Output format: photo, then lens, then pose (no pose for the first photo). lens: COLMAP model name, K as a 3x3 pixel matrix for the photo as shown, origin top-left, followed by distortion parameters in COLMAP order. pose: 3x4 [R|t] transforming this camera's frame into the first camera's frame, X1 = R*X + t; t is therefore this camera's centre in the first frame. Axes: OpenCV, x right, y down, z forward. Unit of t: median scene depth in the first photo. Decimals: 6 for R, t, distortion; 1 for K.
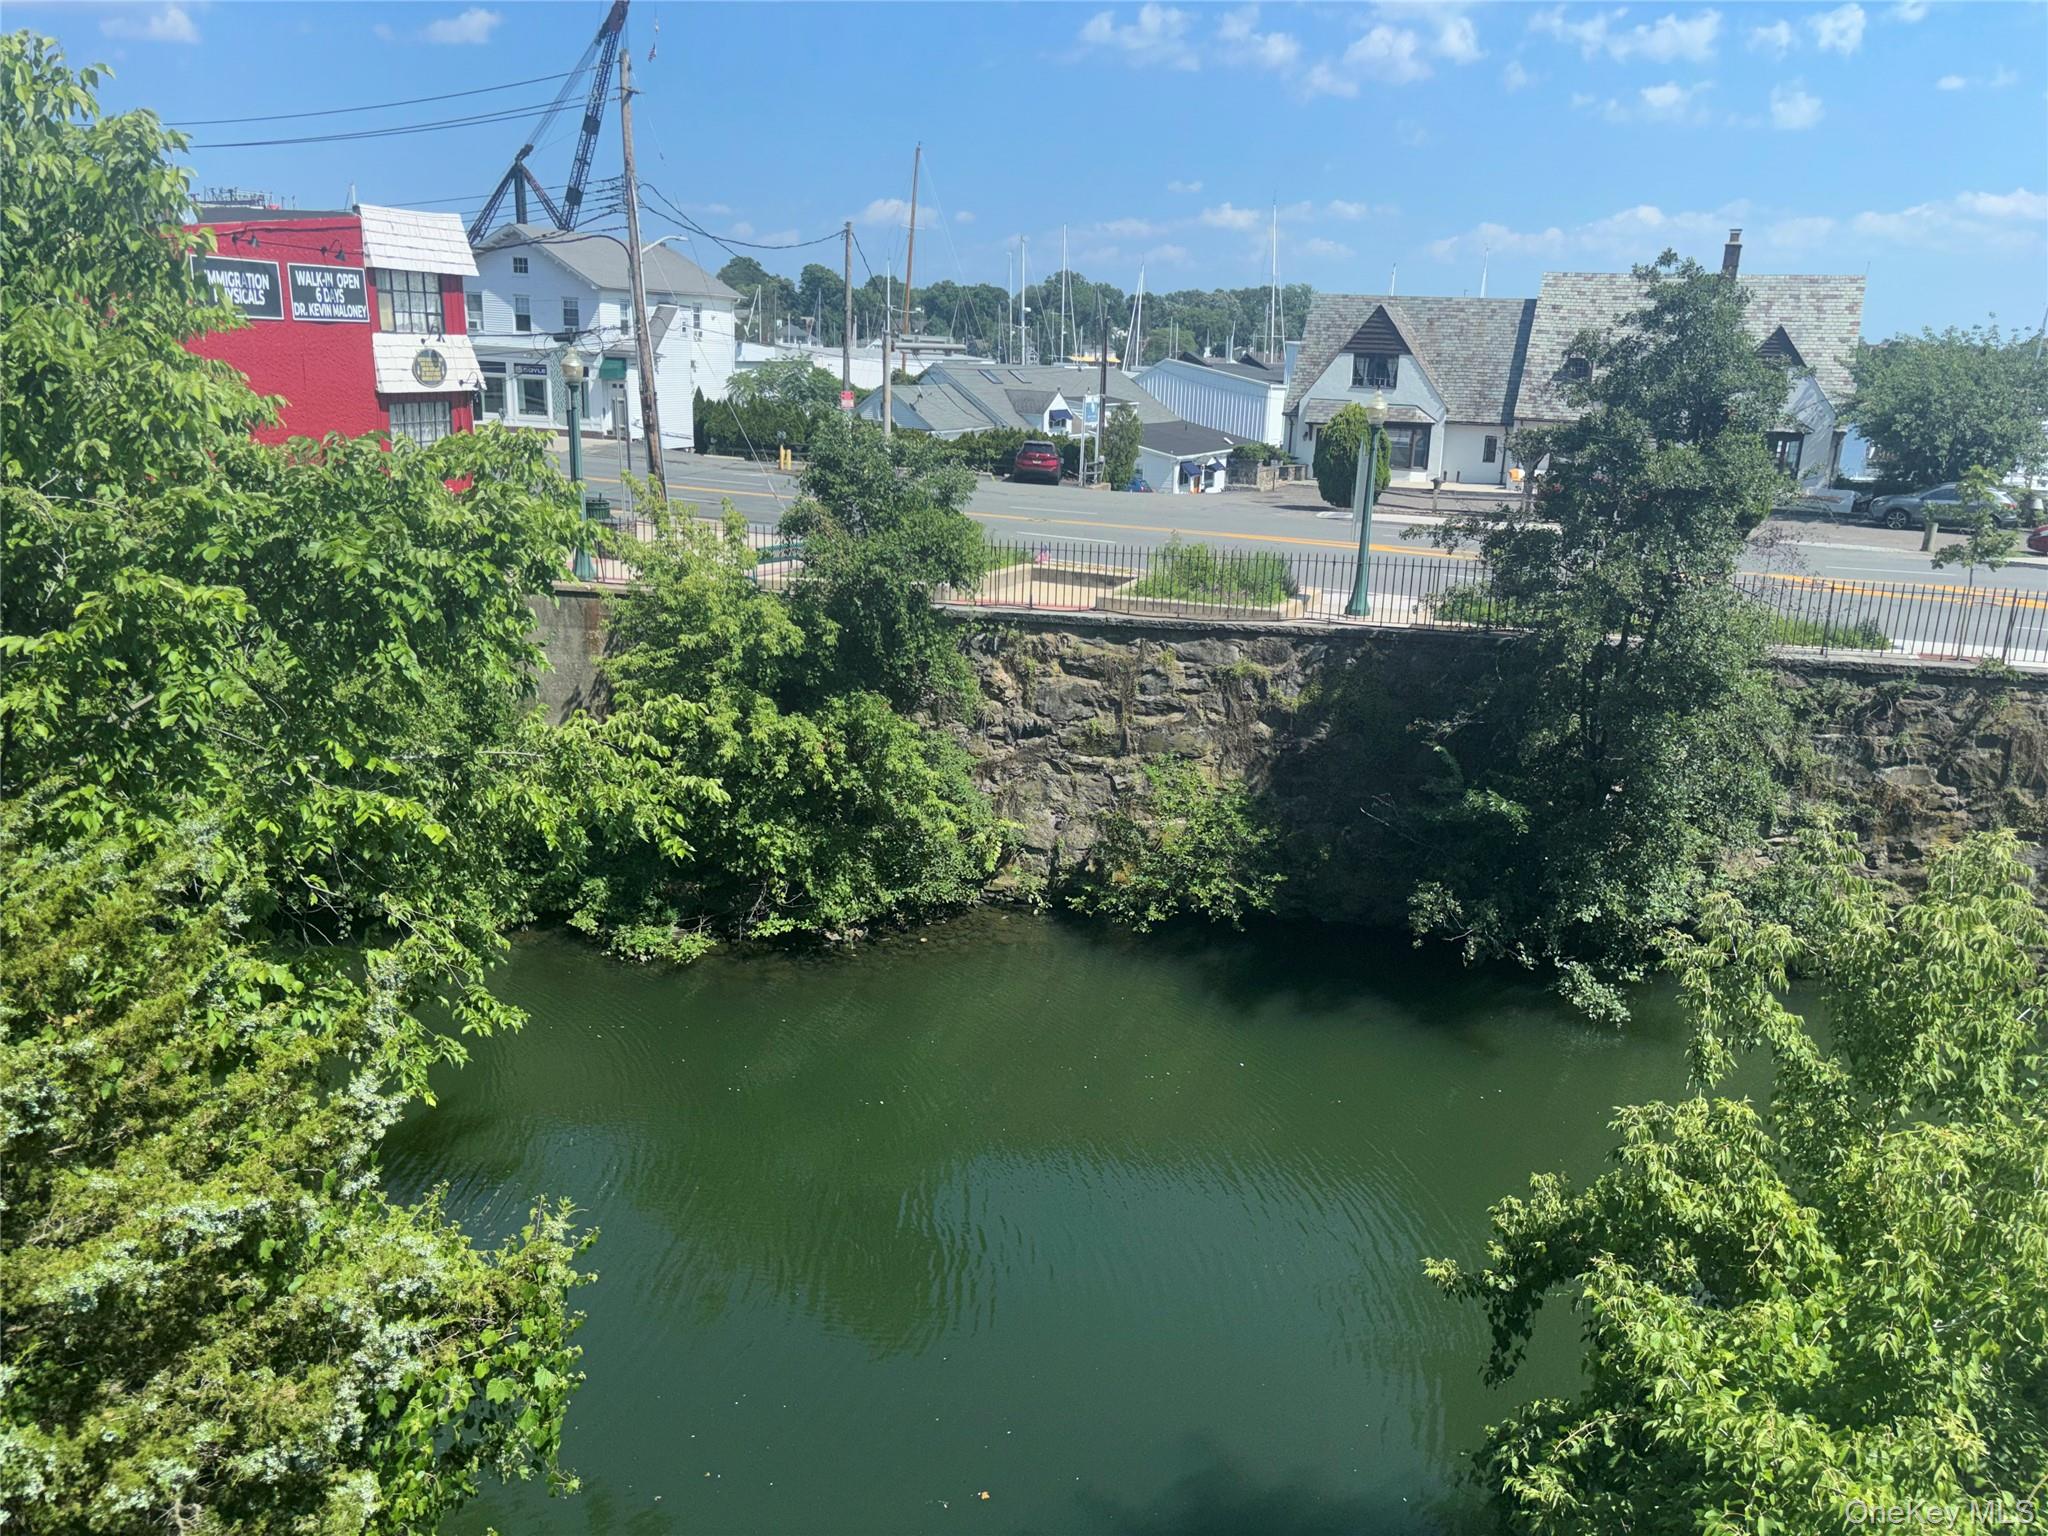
lens RADIAL K [[1517.0, 0, 1072.8], [0, 1517.0, 750.8], [0, 0, 1]] dist [0.034615, -0.031407]
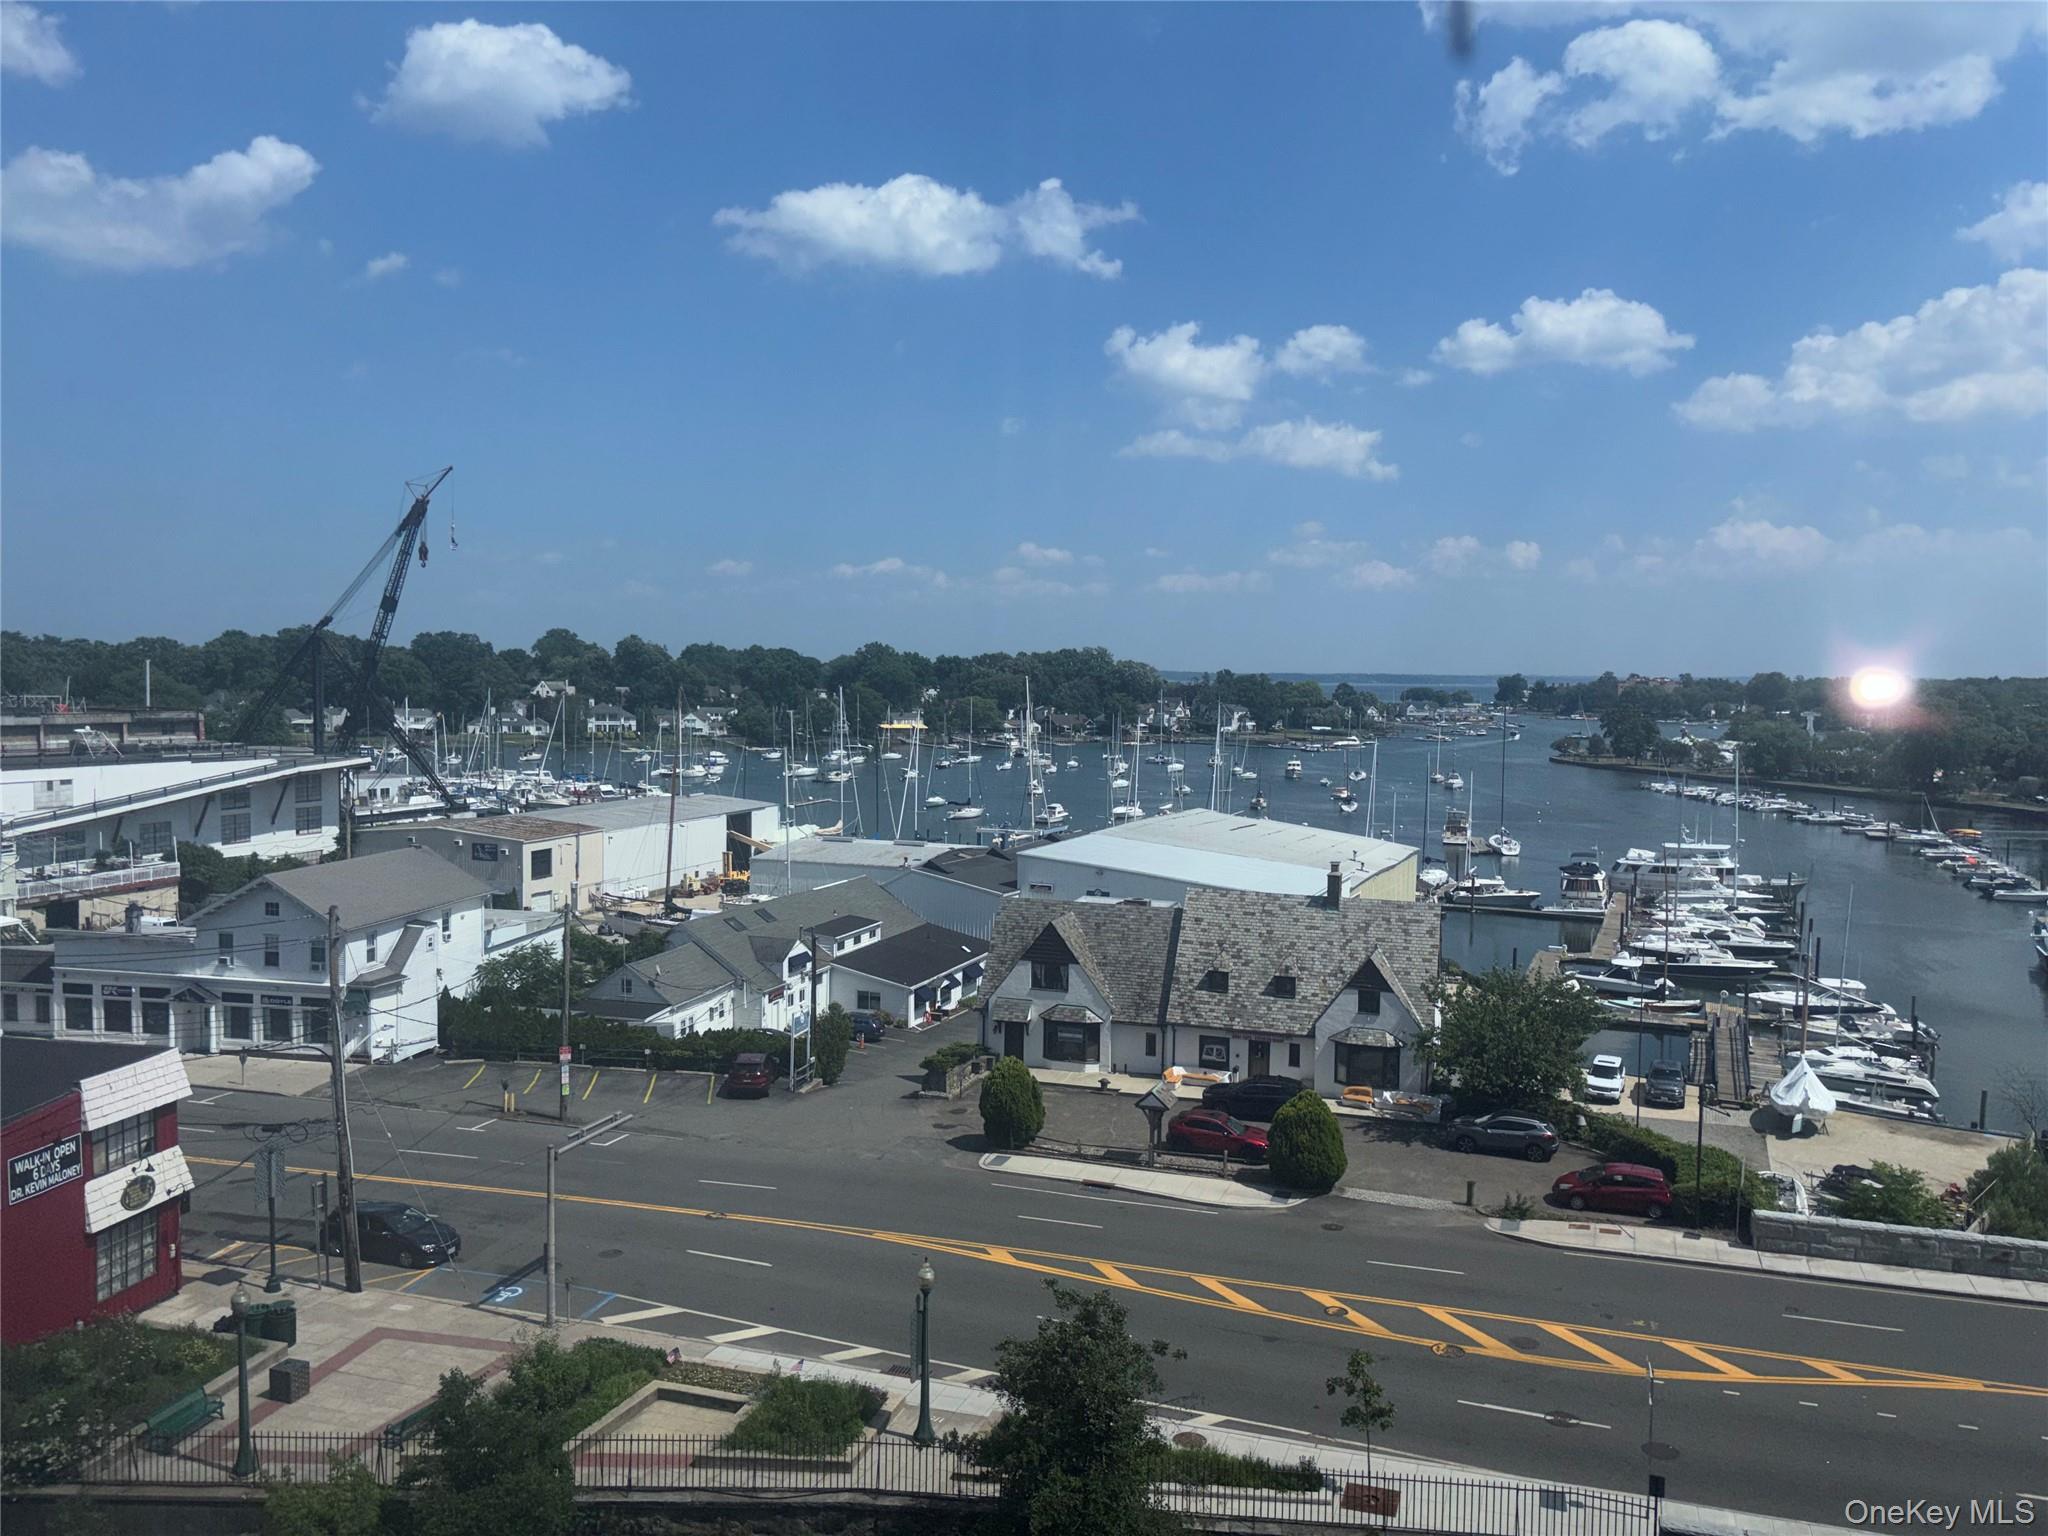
lens RADIAL K [[1517.0, 0, 1042.2], [0, 1517.0, 736.3], [0, 0, 1]] dist [0.034615, -0.031407]
pose [[0.994566, -0.034854, 0.098100, 0.090563], [0.056241, 0.972837, -0.224554, -0.175856], [-0.087609, 0.228851, 0.969511, -0.148237]]
